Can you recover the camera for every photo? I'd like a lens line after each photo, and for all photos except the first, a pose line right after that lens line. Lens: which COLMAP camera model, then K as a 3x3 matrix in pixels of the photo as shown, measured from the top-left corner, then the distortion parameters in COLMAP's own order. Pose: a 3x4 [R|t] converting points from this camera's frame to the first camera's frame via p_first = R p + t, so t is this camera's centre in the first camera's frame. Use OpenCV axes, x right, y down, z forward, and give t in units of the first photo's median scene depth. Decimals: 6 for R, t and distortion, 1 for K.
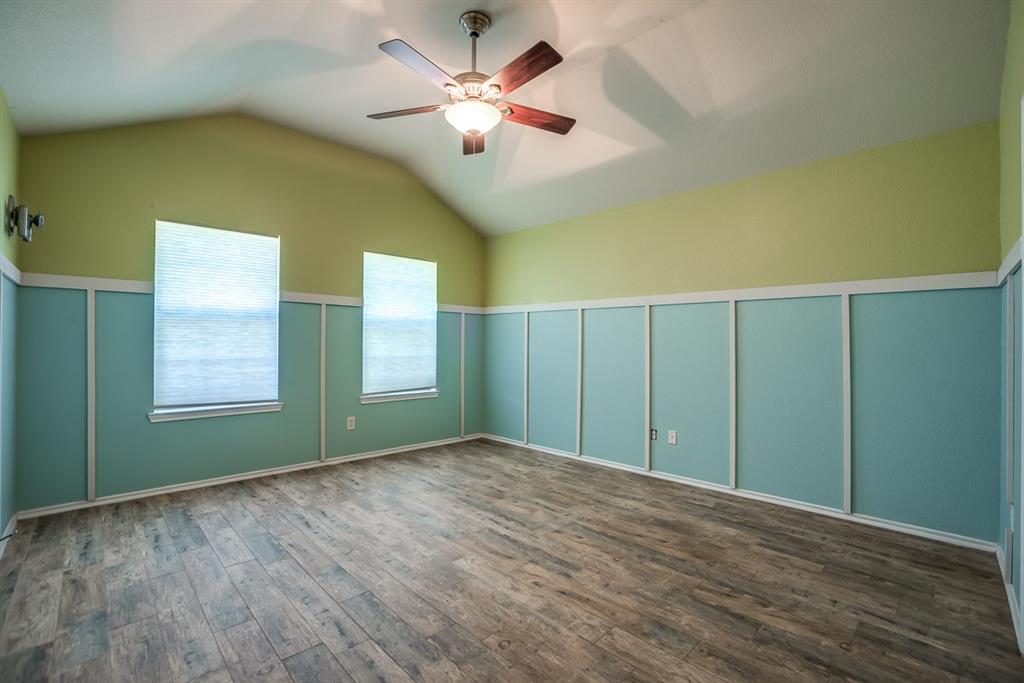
lens RADIAL K [[446.5, 0, 526.3], [0, 446.5, 339.7], [0, 0, 1]] dist [-0.036755, 0.018286]
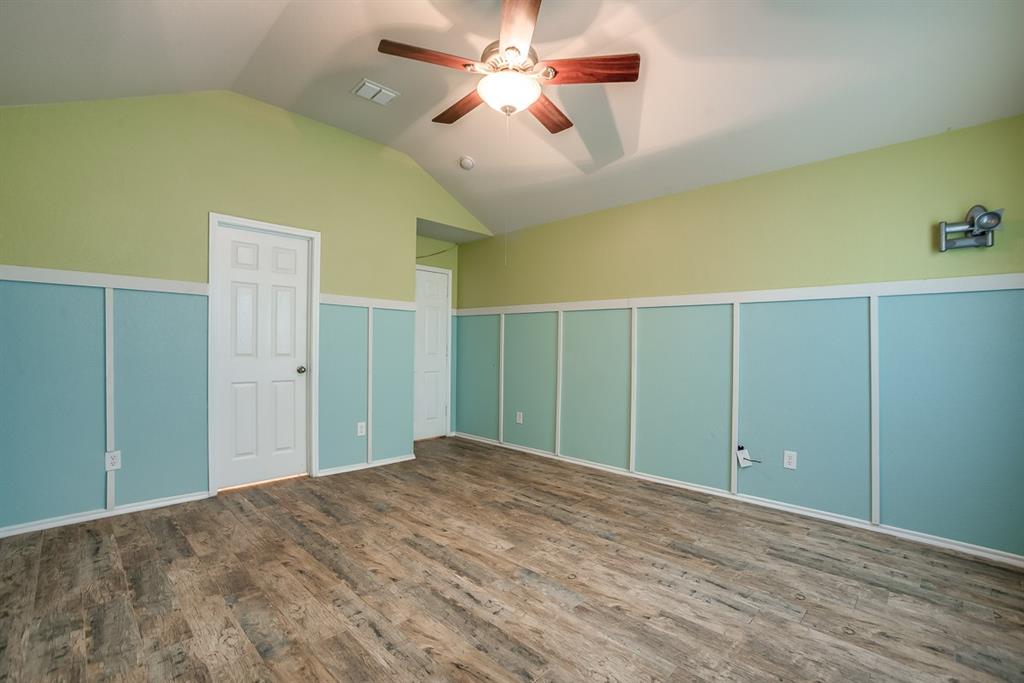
lens RADIAL K [[446.5, 0, 526.3], [0, 446.5, 339.7], [0, 0, 1]] dist [-0.036755, 0.018286]
pose [[-0.999654, -0.020641, -0.016274, -0.154913], [-0.020263, 0.999530, -0.023017, 0.015185], [0.016742, -0.022680, -0.999603, 1.947462]]
